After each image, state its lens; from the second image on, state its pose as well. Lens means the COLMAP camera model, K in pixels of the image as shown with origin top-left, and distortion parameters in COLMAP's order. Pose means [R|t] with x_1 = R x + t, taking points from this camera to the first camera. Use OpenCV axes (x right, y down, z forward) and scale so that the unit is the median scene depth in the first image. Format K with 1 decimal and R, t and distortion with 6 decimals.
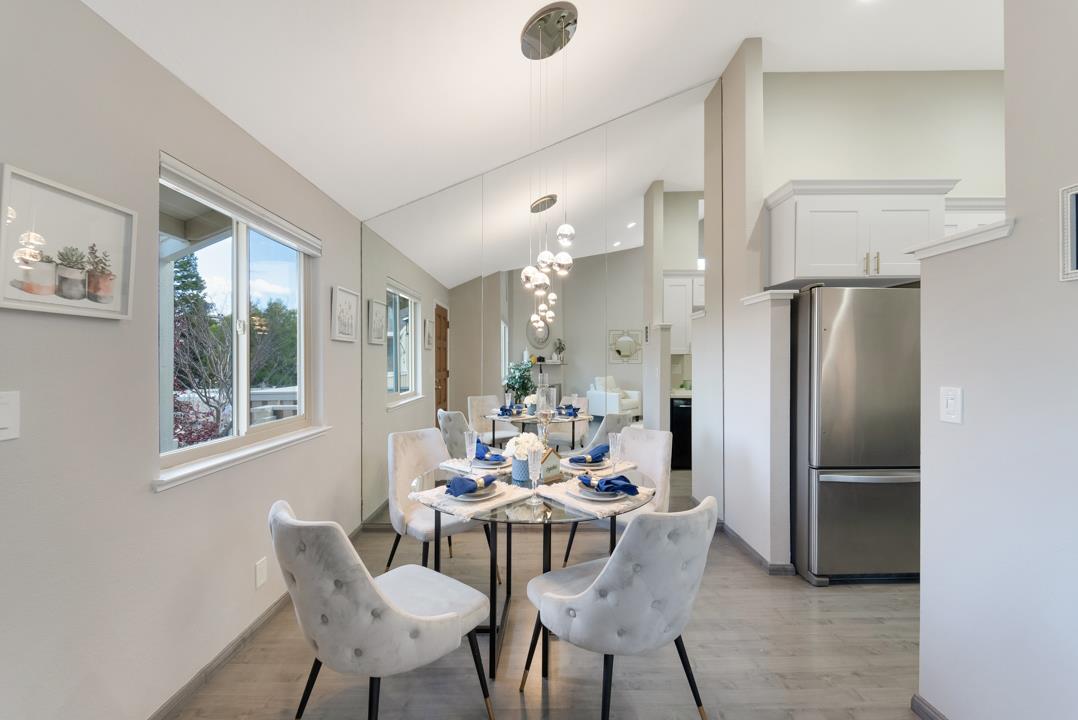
lens RADIAL K [[433.6, 0, 542.9], [0, 433.6, 356.4], [0, 0, 1]] dist [-0.000964, -0.000235]
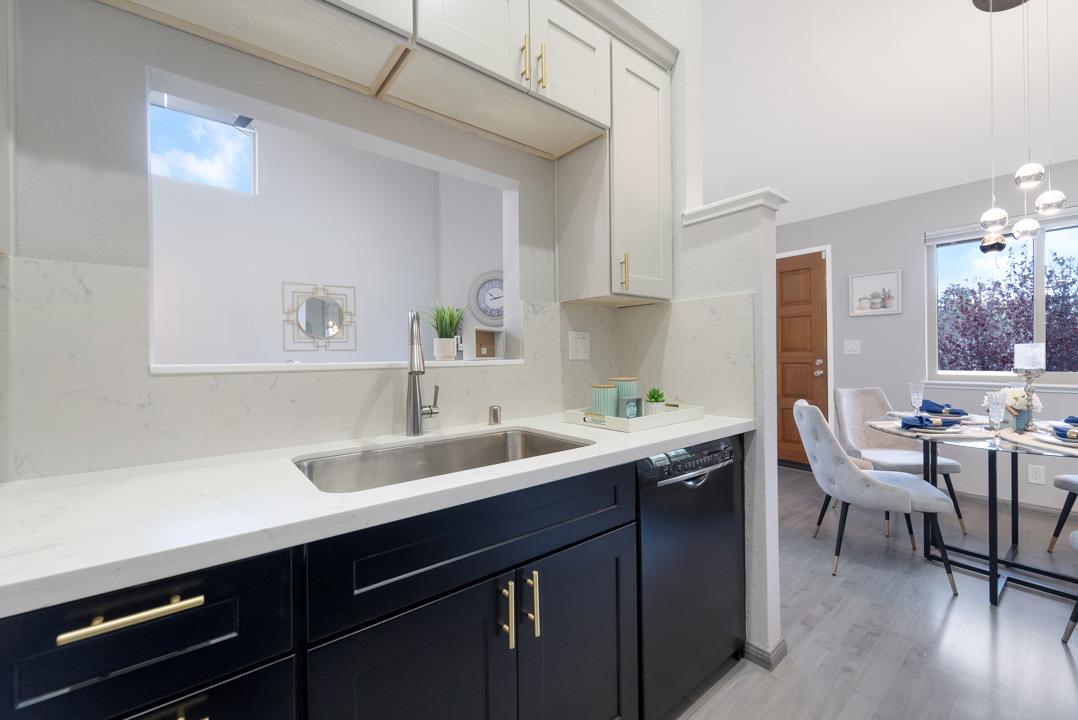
lens RADIAL K [[439.3, 0, 535.5], [0, 439.3, 354.2], [0, 0, 1]] dist [-0.000387, -0.000045]
pose [[-0.791150, 0.011472, -0.611514, 2.518689], [0.013773, 0.999905, 0.000939, 0.136347], [0.611466, -0.007680, -0.791233, 1.899526]]
